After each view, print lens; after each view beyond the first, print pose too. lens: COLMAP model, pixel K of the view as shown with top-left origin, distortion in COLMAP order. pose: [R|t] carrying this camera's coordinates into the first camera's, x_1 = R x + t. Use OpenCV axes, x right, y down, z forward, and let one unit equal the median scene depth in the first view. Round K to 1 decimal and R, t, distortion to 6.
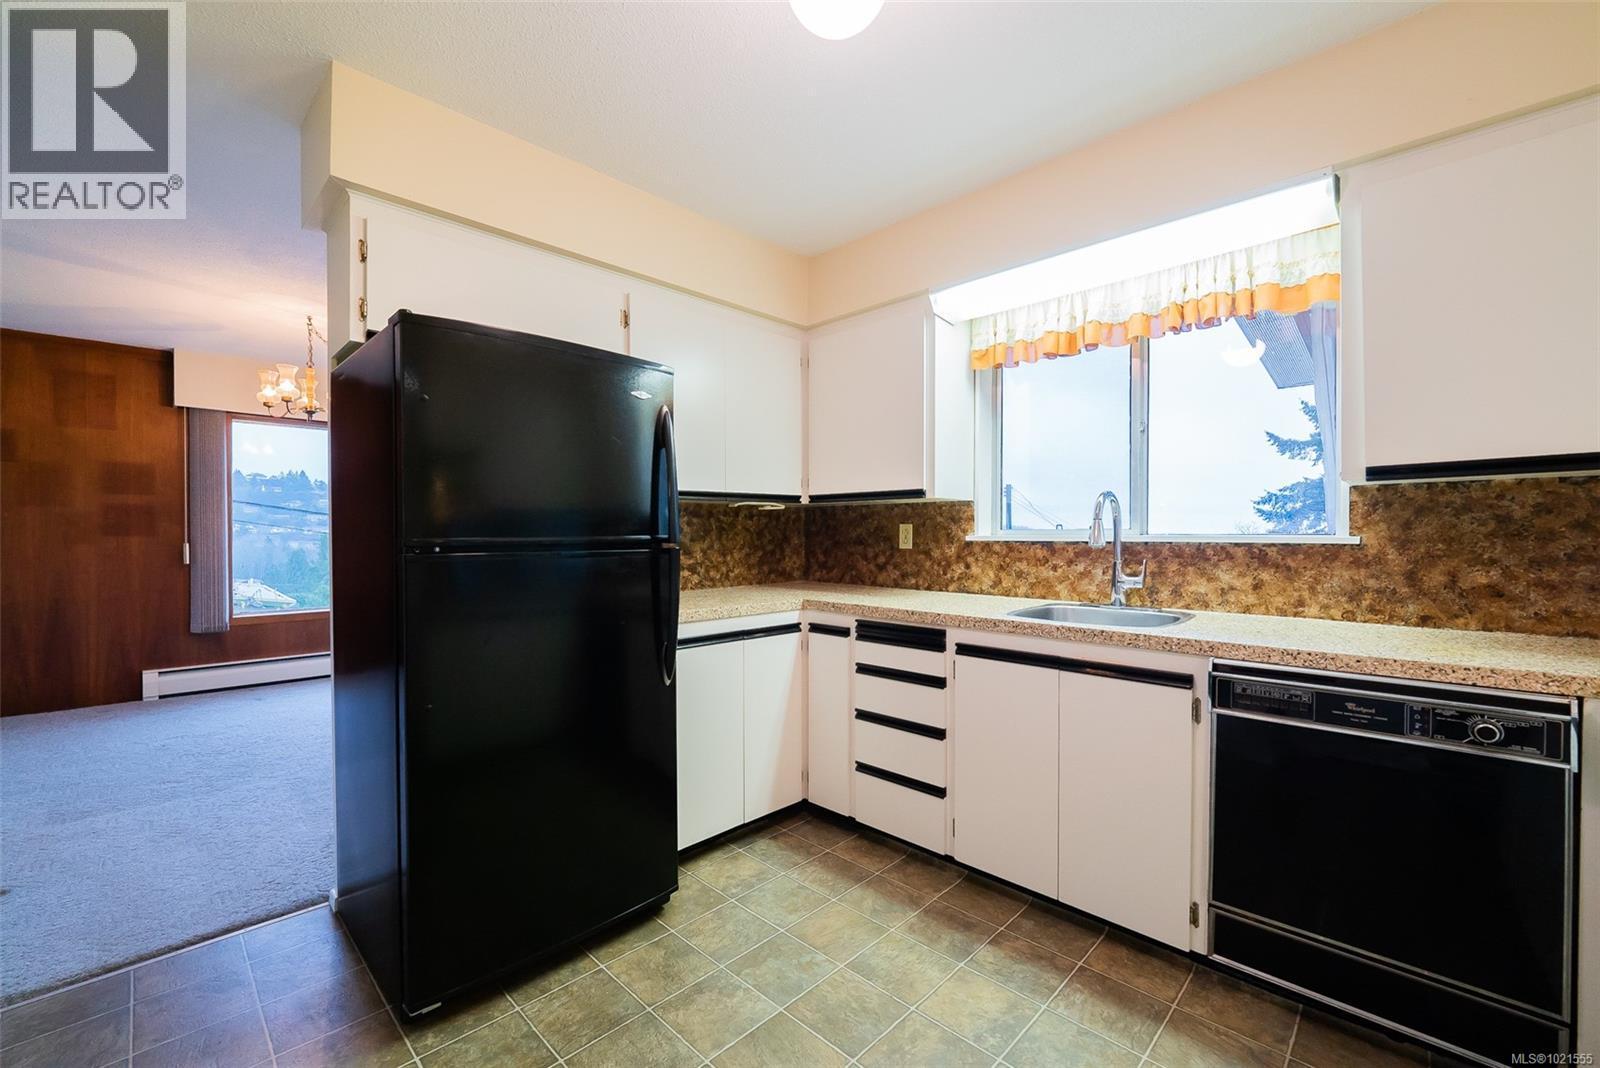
lens RADIAL K [[657.5, 0, 793.8], [0, 657.5, 540.0], [0, 0, 1]] dist [0.000427, -0.001115]
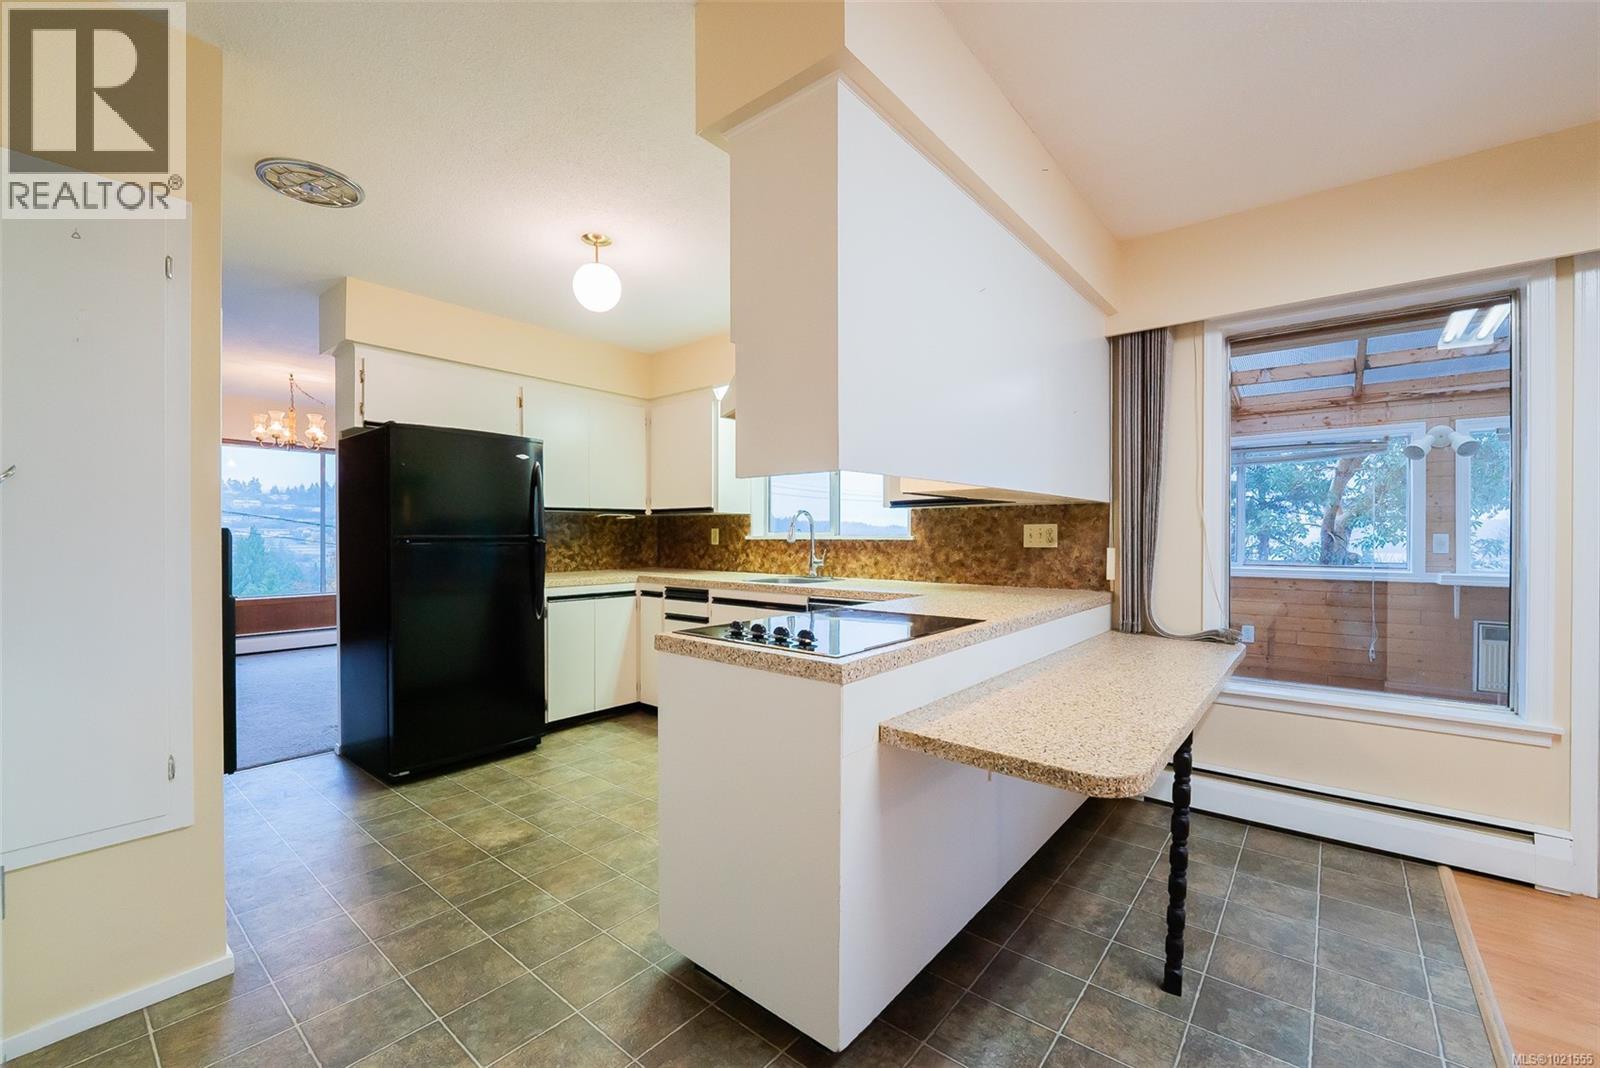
lens RADIAL K [[657.5, 0, 793.8], [0, 657.5, 540.0], [0, 0, 1]] dist [0.000427, -0.001115]
pose [[0.996611, 0.001411, 0.082250, 0.271710], [-0.000991, 0.999986, -0.005147, 0.012356], [-0.082256, 0.005048, 0.996598, -0.644682]]
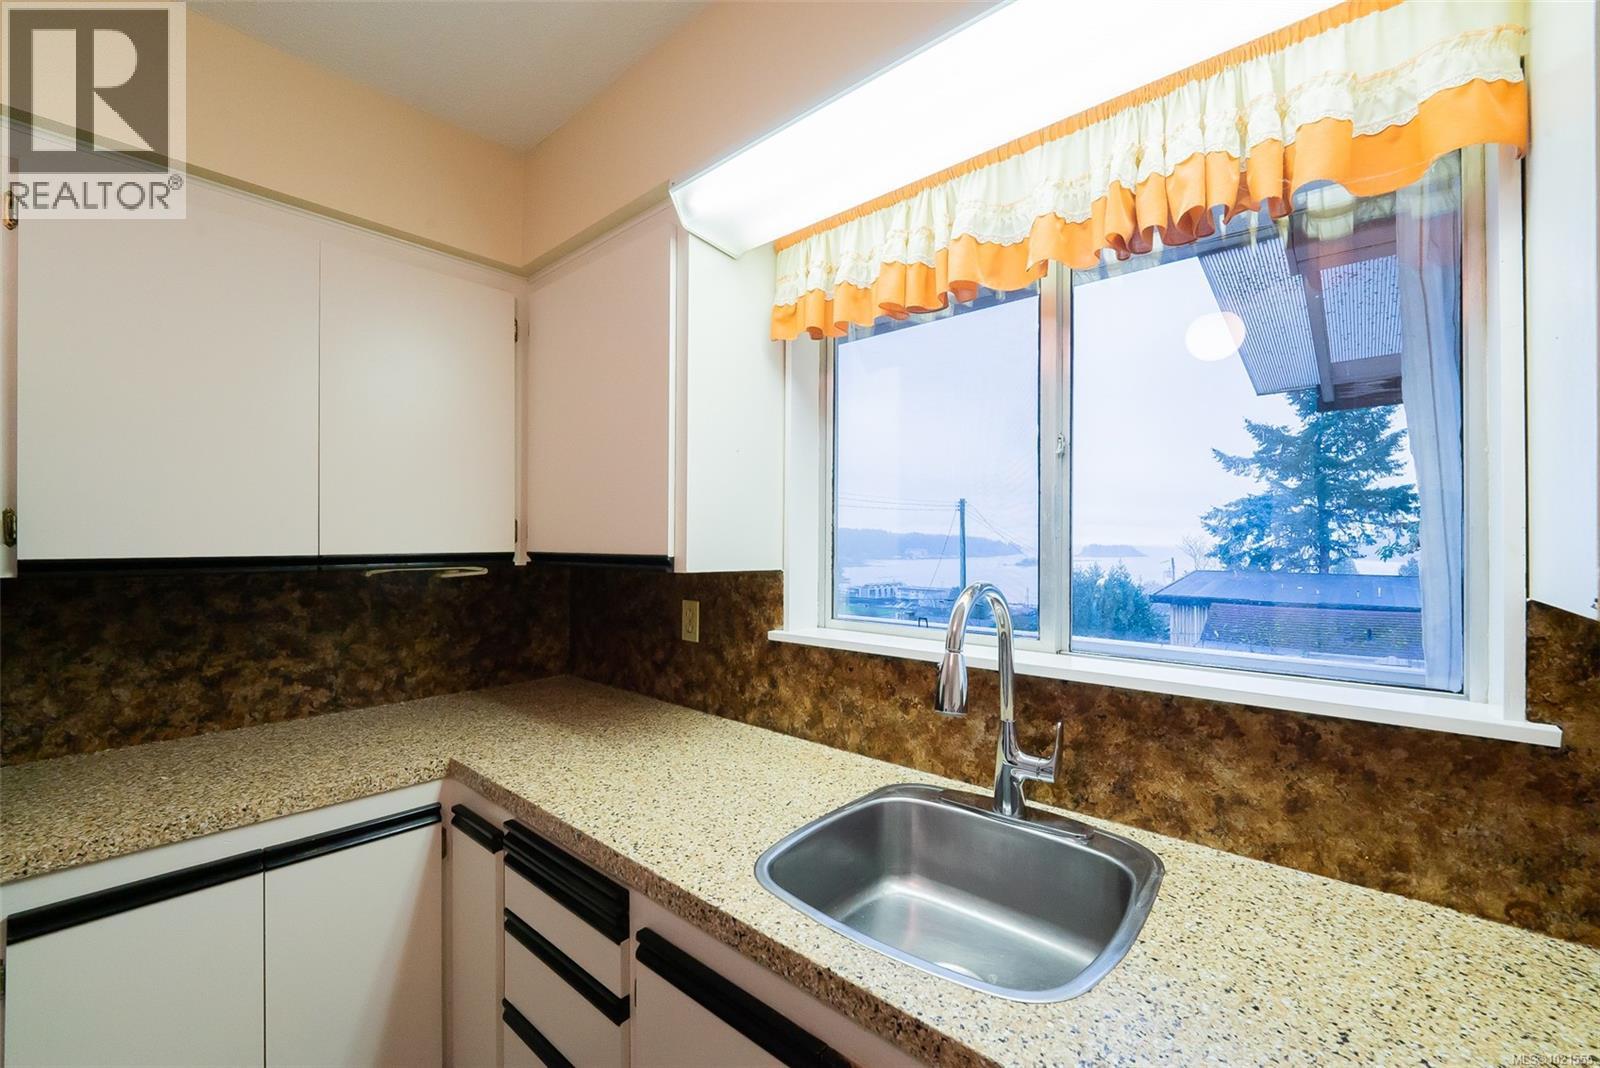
lens RADIAL K [[656.1, 0, 799.4], [0, 656.1, 541.4], [0, 0, 1]] dist [-0.001797, -0.000277]
pose [[0.998010, 0.004750, 0.062880, 0.276956], [-0.003963, 0.999912, -0.012635, -0.085079], [-0.062935, 0.012361, 0.997941, 0.470209]]
